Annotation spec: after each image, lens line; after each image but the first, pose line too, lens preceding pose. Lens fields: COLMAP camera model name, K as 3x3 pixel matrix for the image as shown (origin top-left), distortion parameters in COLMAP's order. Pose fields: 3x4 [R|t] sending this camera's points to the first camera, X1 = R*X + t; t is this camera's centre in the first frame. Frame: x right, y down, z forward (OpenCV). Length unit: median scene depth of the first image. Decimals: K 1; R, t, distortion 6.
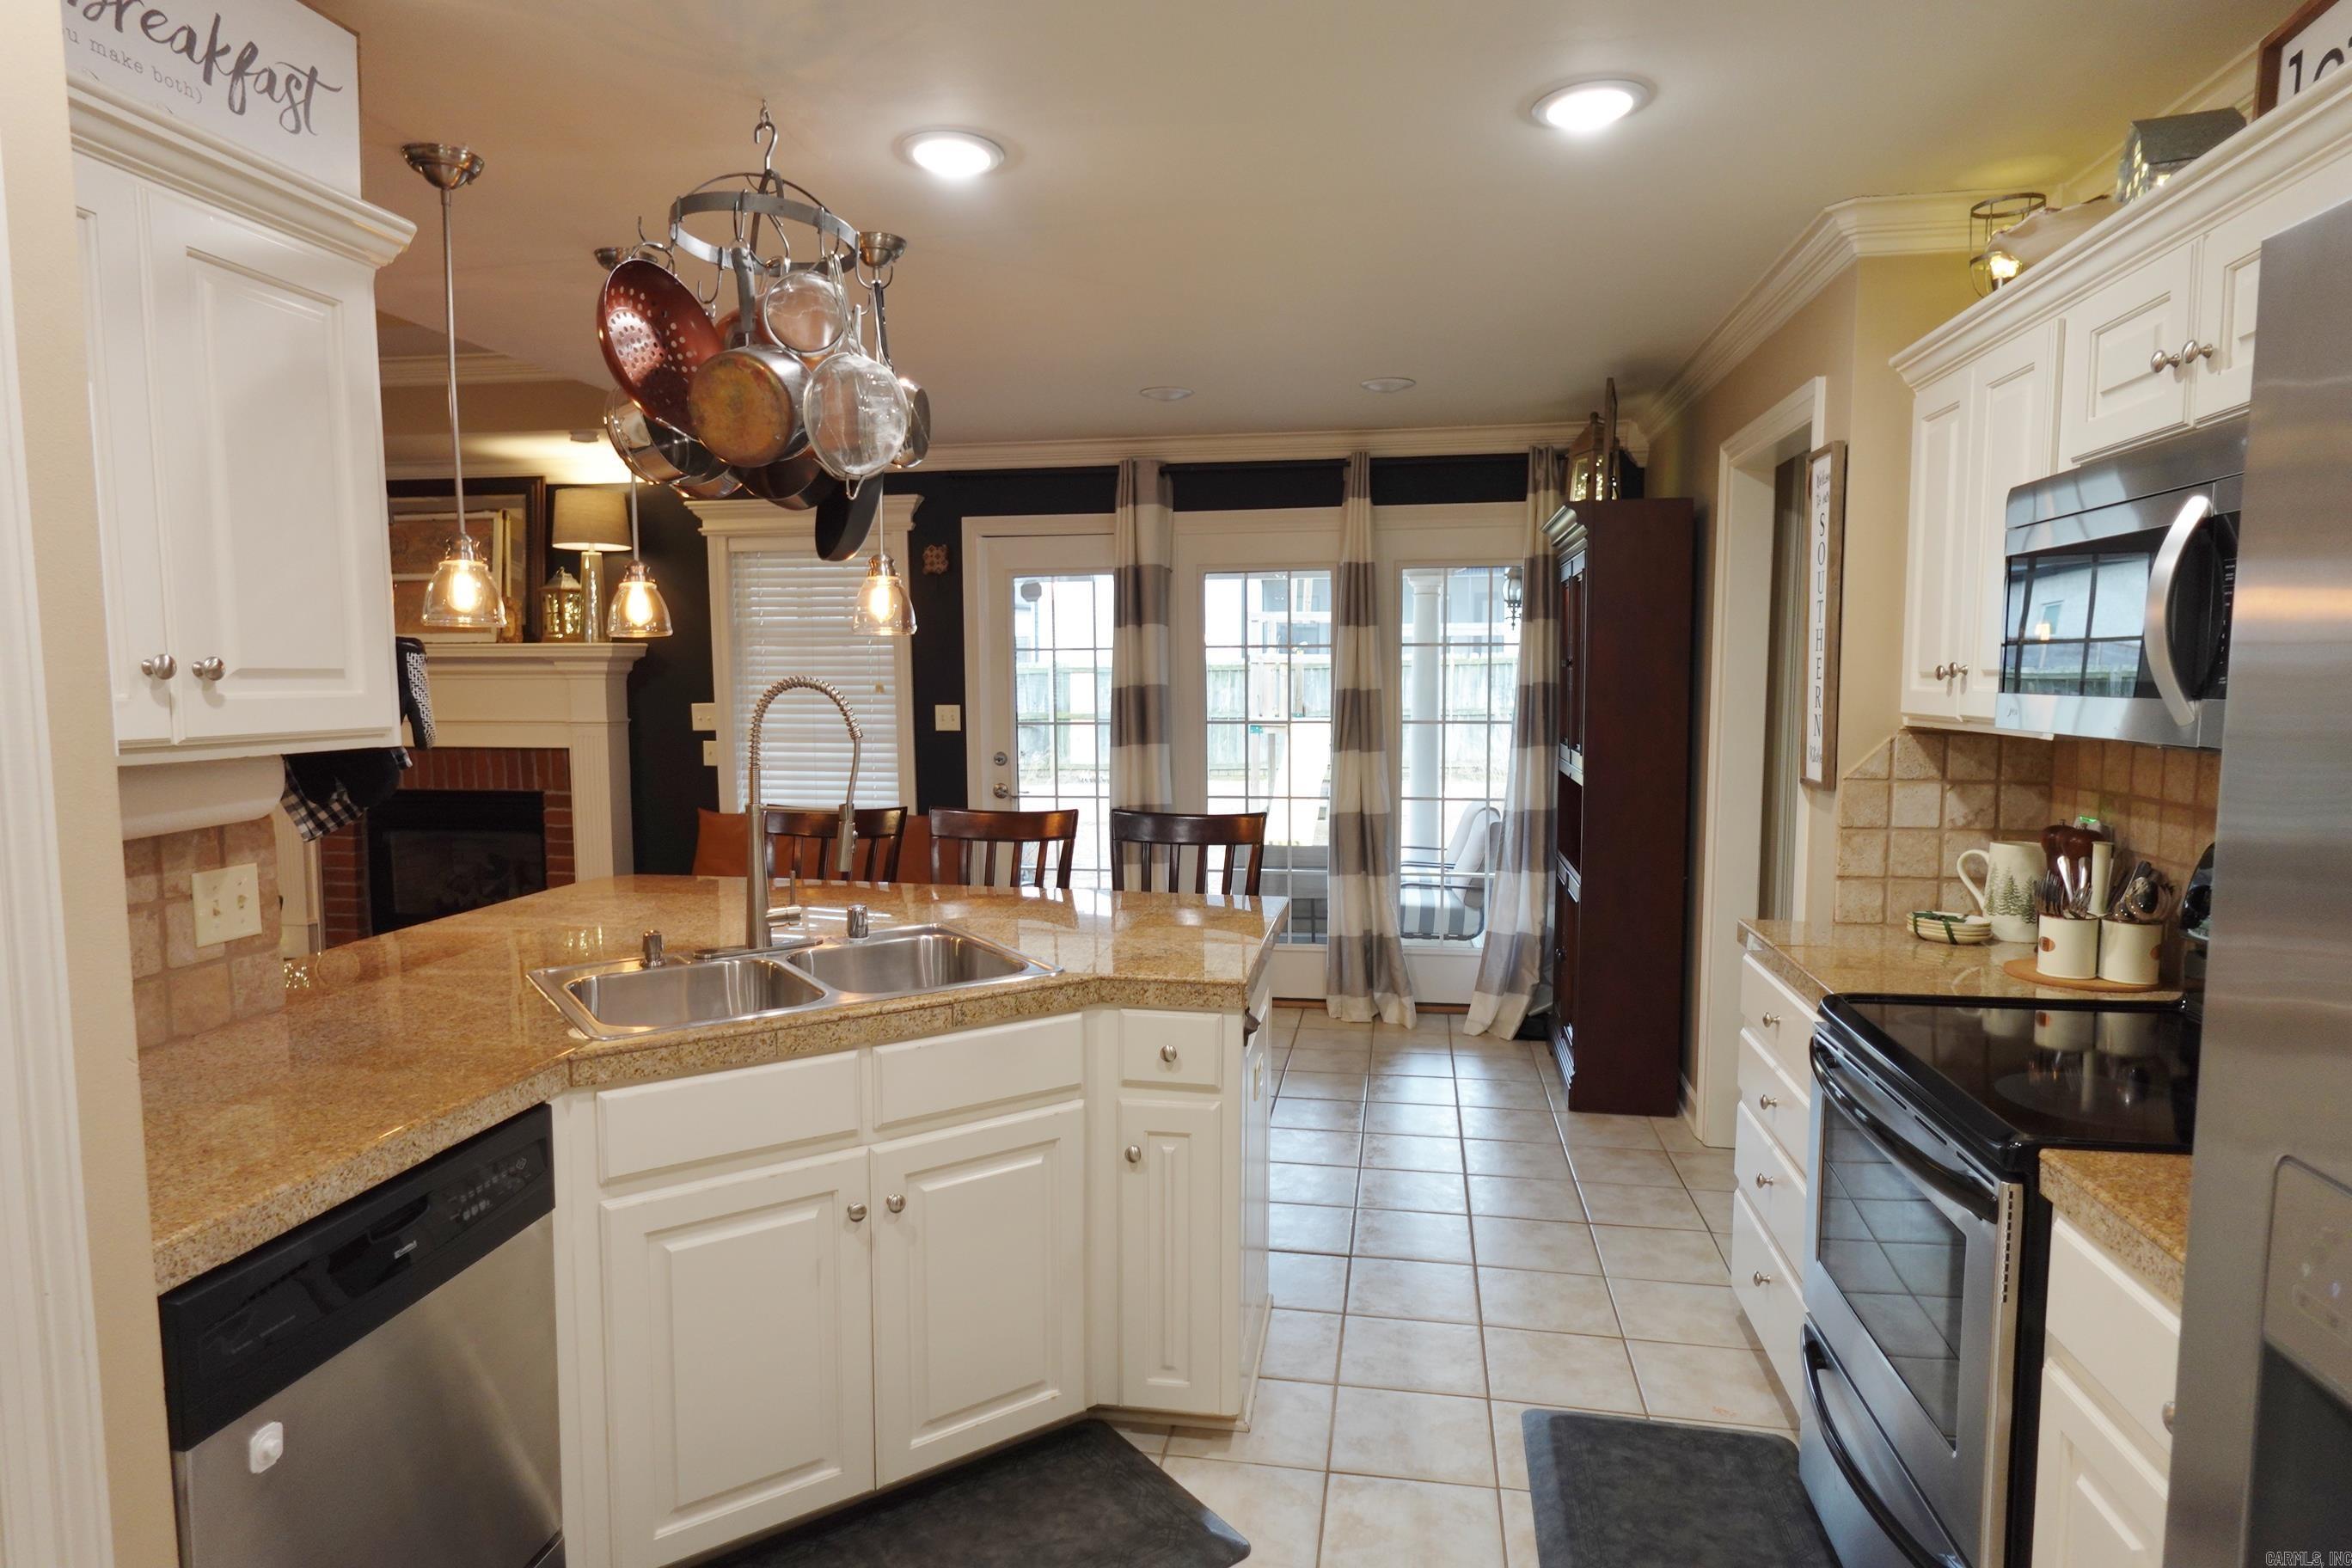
lens RADIAL K [[1348.1, 0, 1174.6], [0, 1348.1, 791.3], [0, 0, 1]] dist [0.005027, 0.002828]
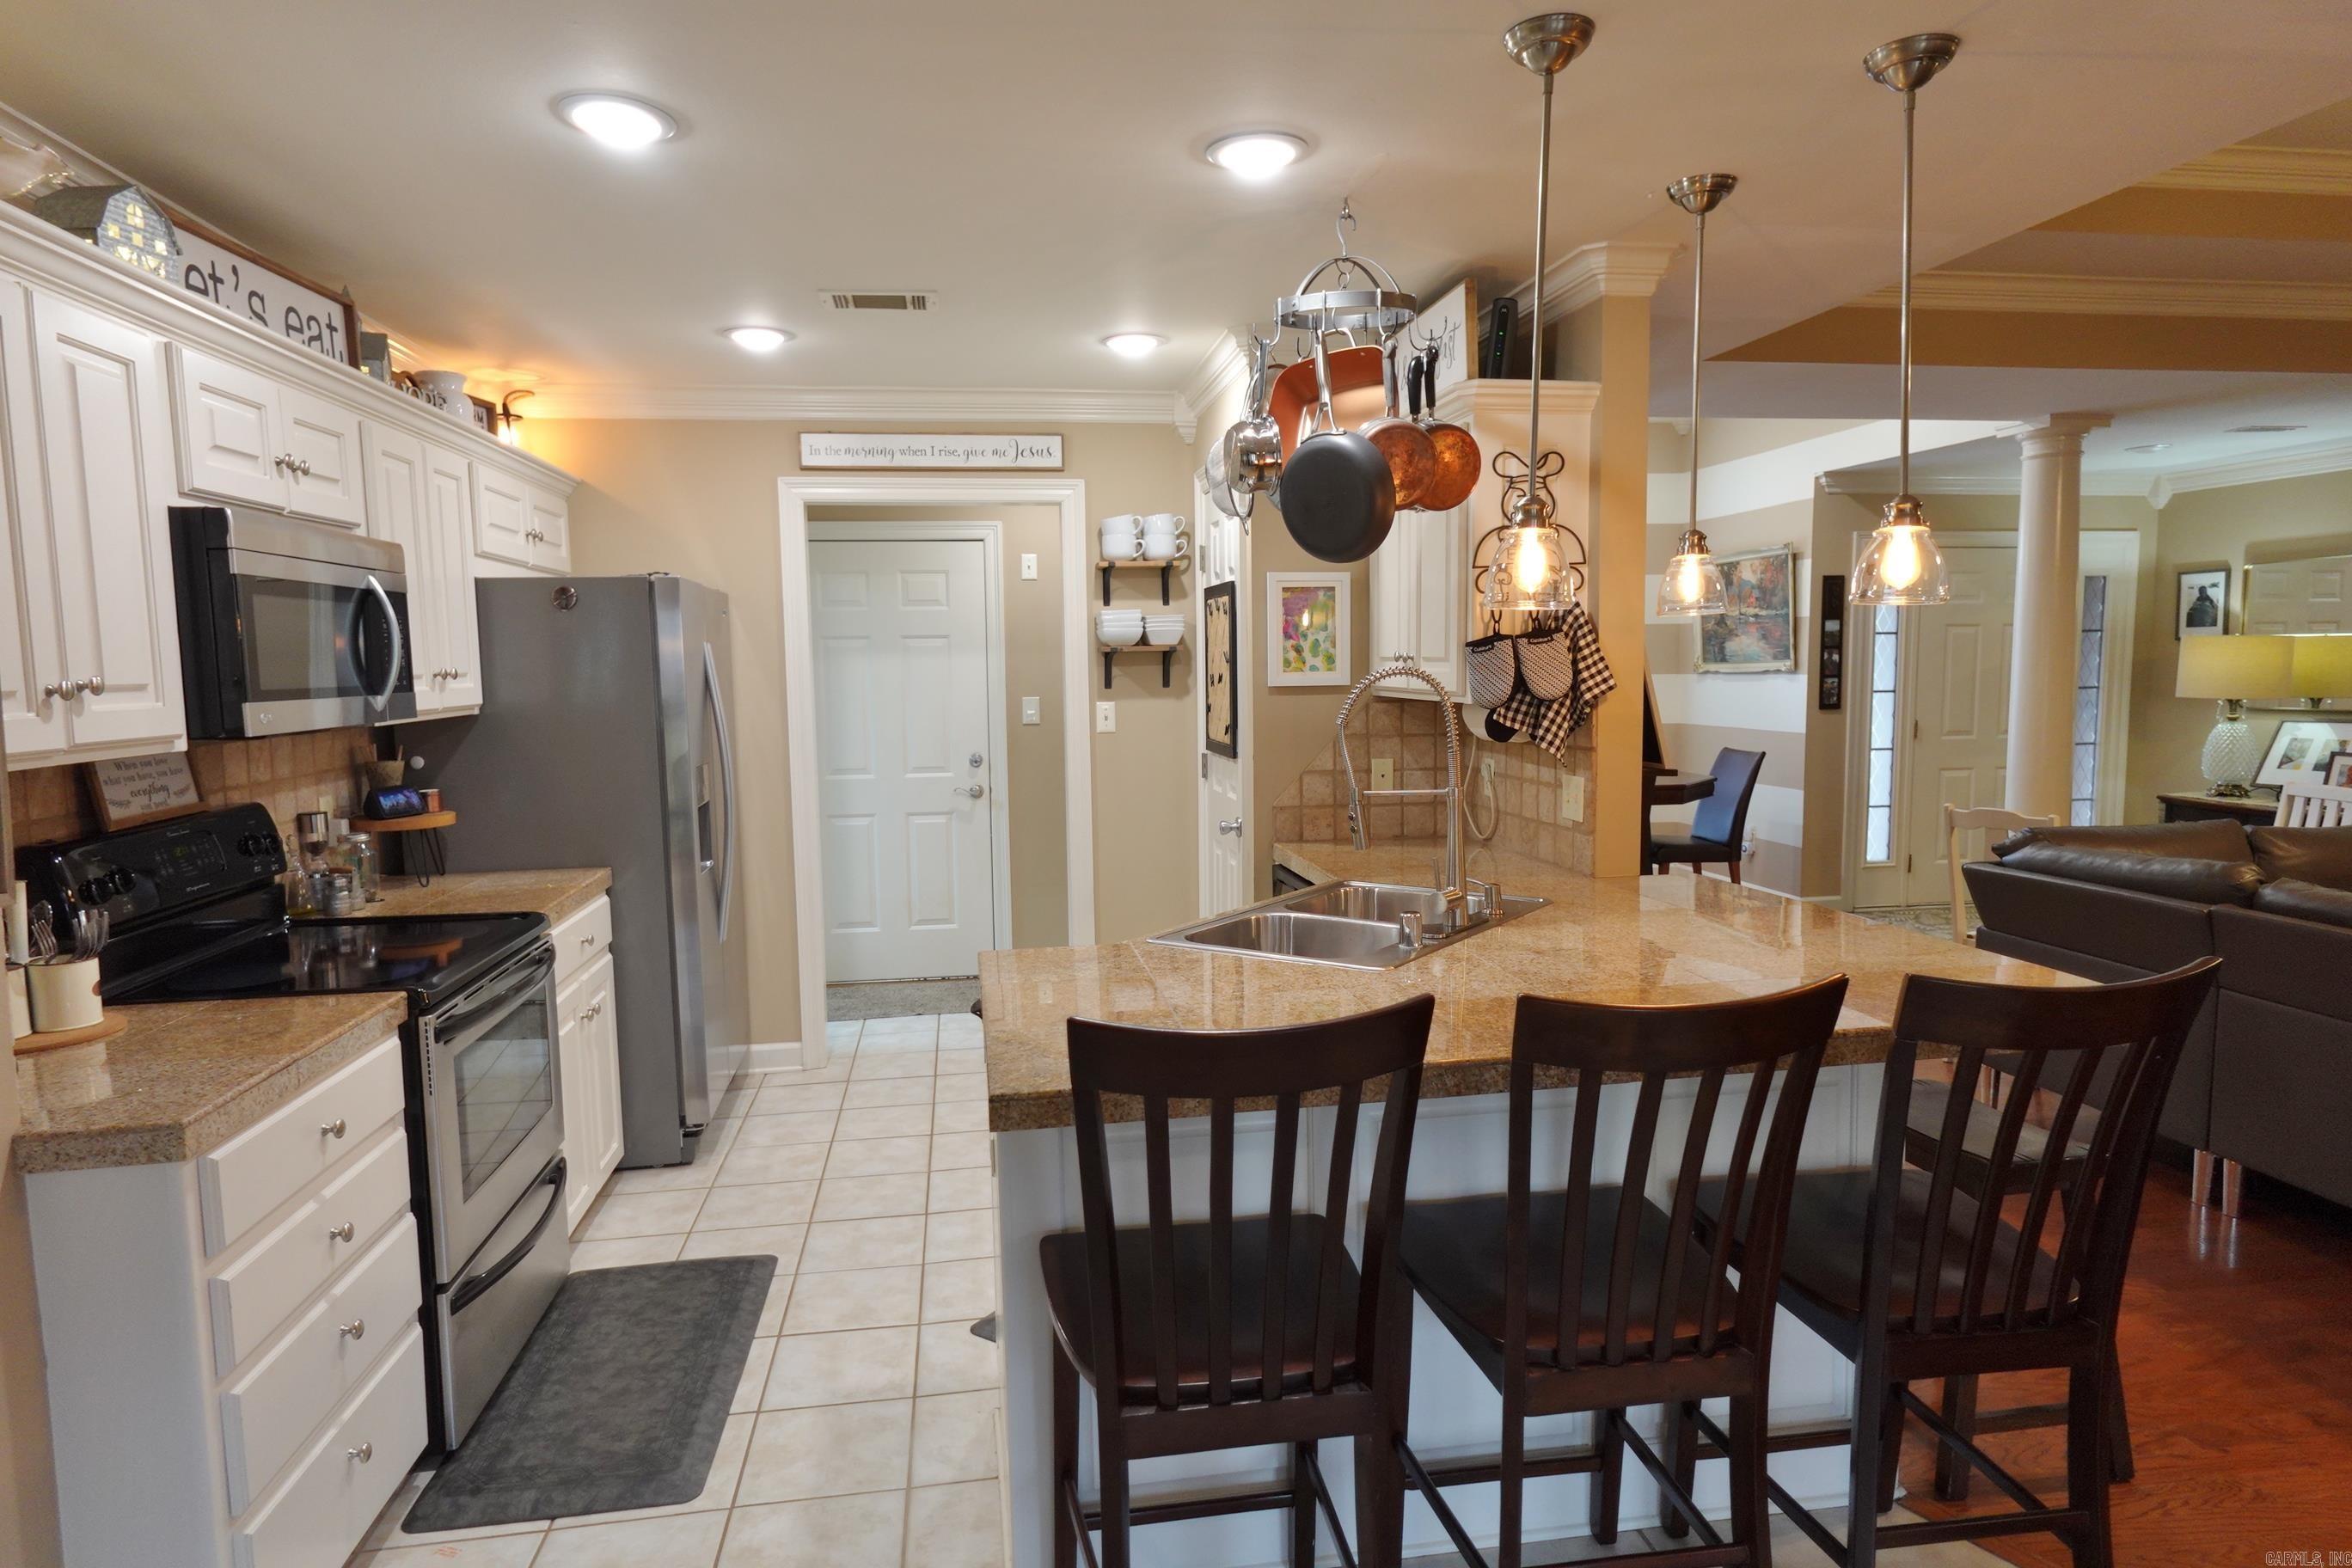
lens RADIAL K [[1349.7, 0, 1181.0], [0, 1349.7, 788.9], [0, 0, 1]] dist [0.001260, 0.002273]
pose [[-0.945625, 0.048515, -0.321621, 0.202447], [-0.011478, 0.983220, 0.182060, -0.159150], [0.325057, 0.175852, -0.929201, 1.708335]]
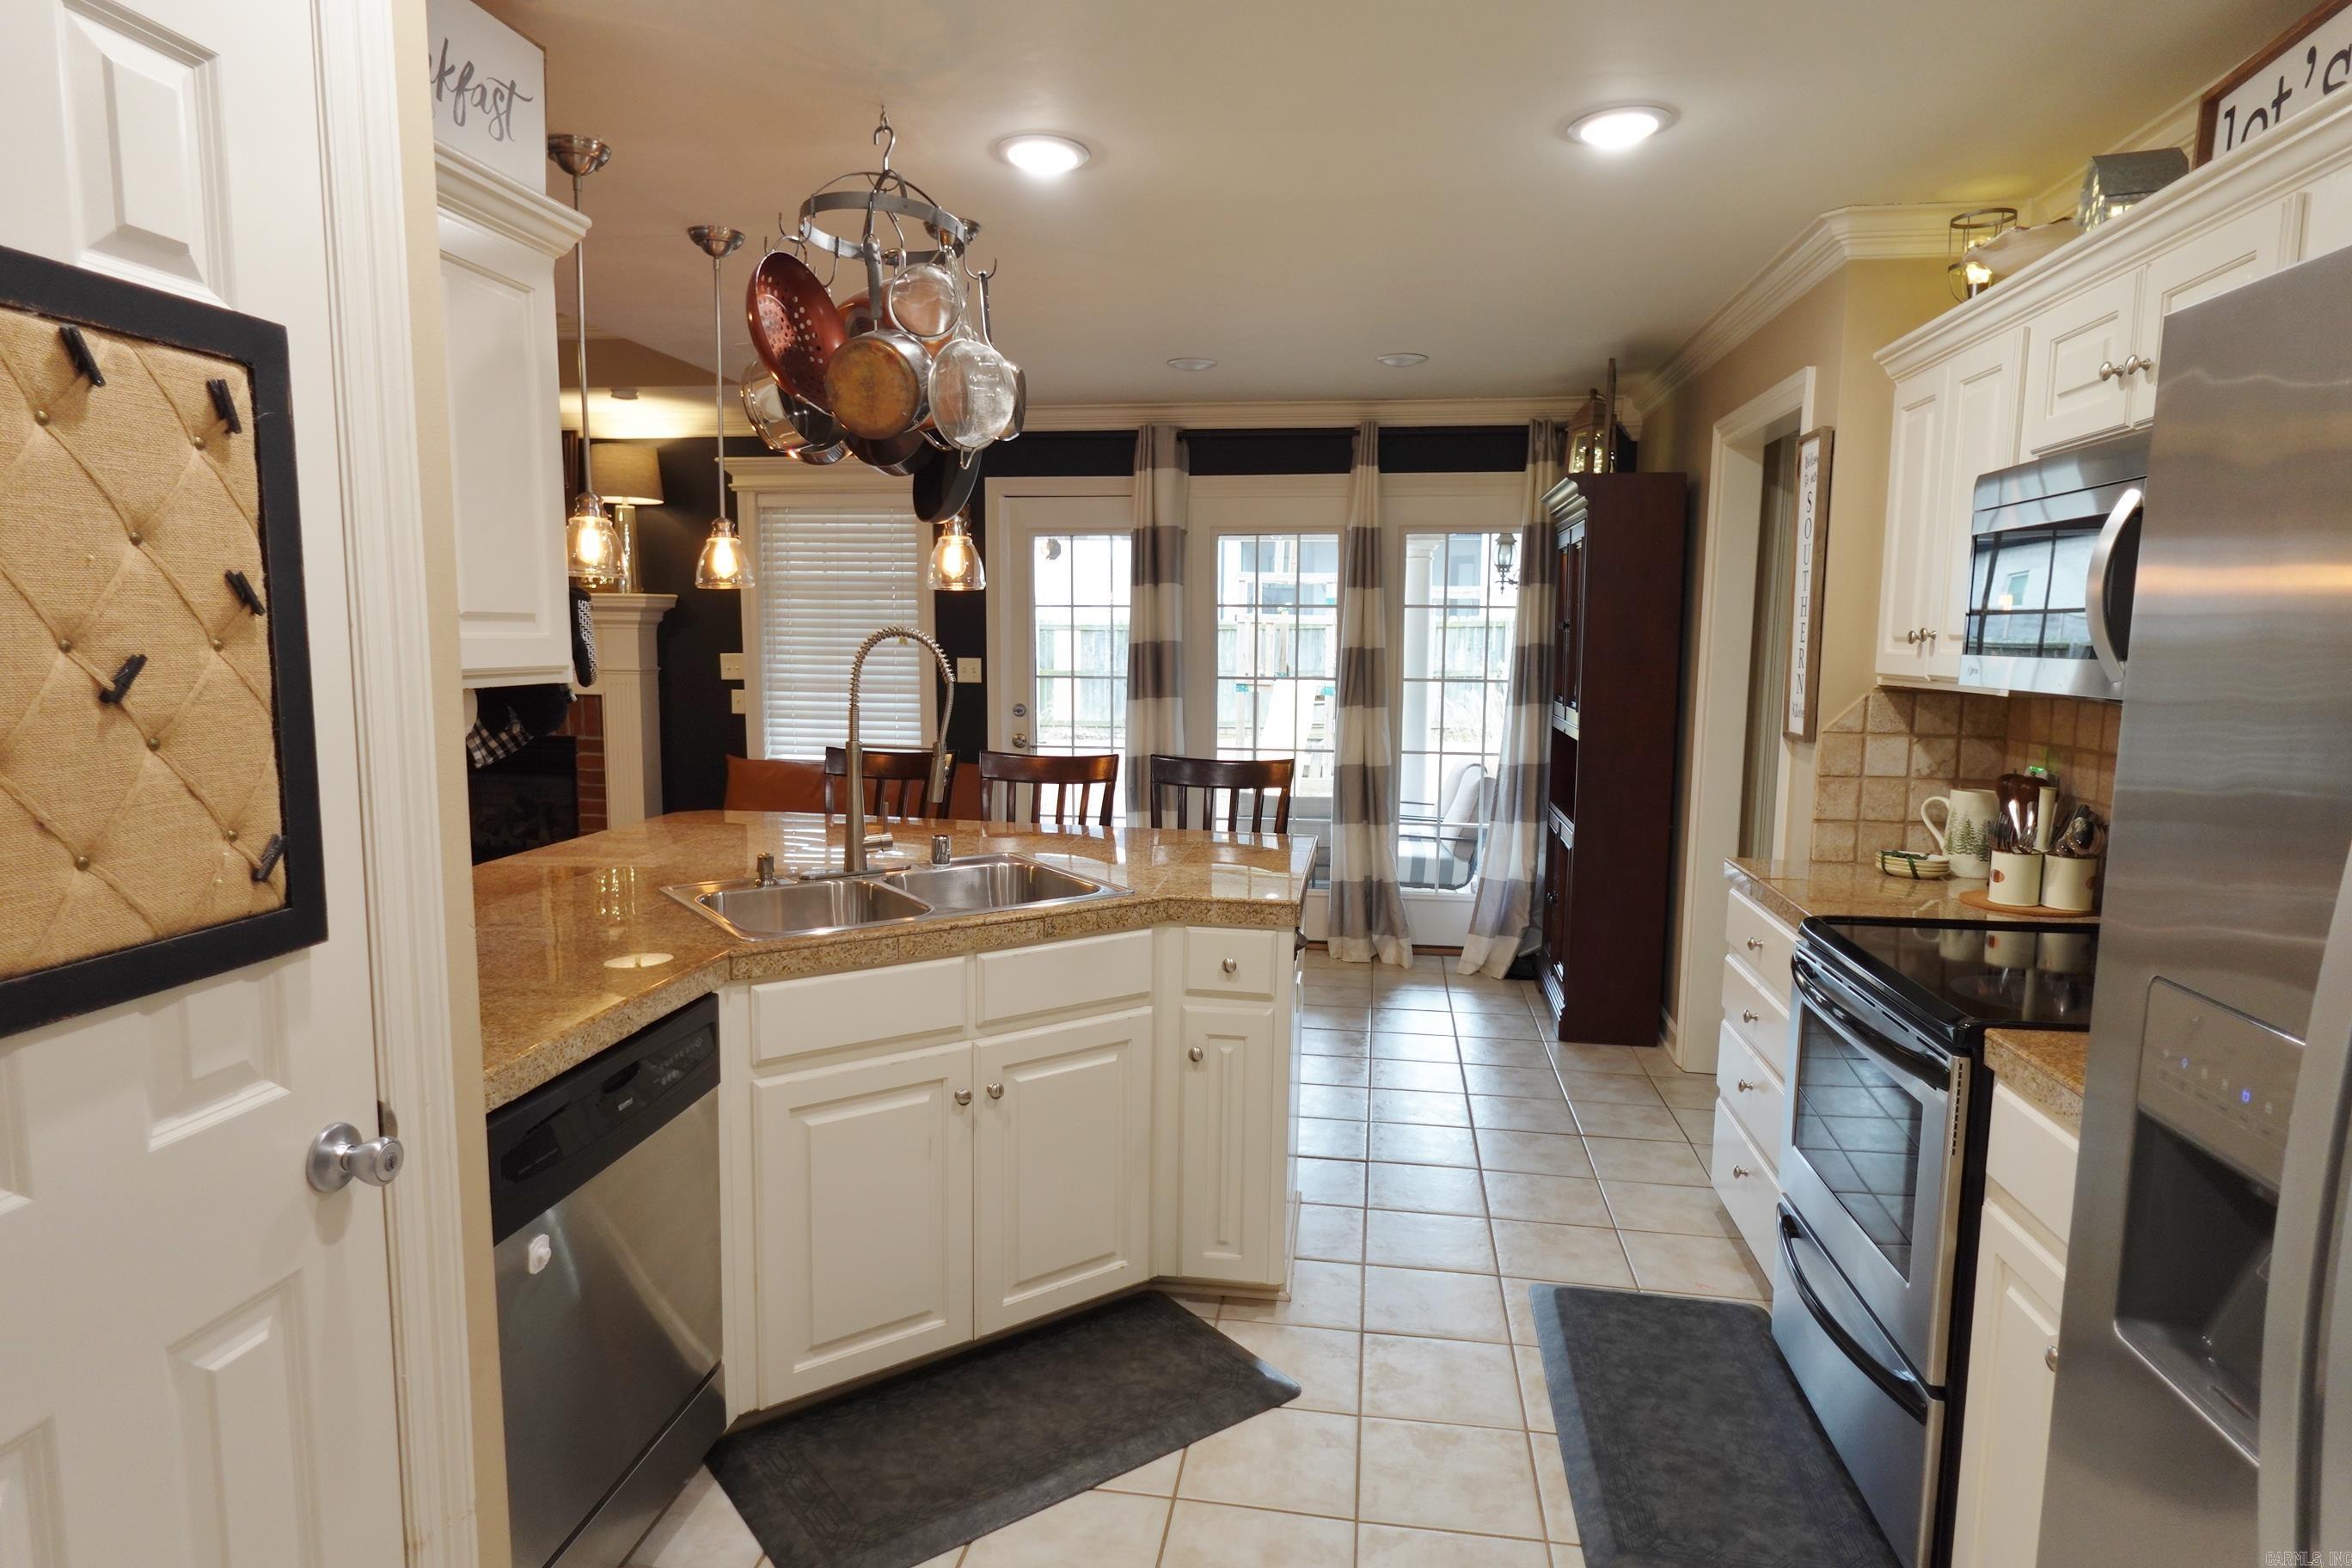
lens RADIAL K [[1348.1, 0, 1174.6], [0, 1348.1, 791.3], [0, 0, 1]] dist [0.005027, 0.002828]
pose [[0.999686, 0.011025, 0.022520, -0.064586], [-0.011693, 0.999488, 0.029768, 0.012874], [-0.022181, -0.030022, 0.999303, -0.104259]]
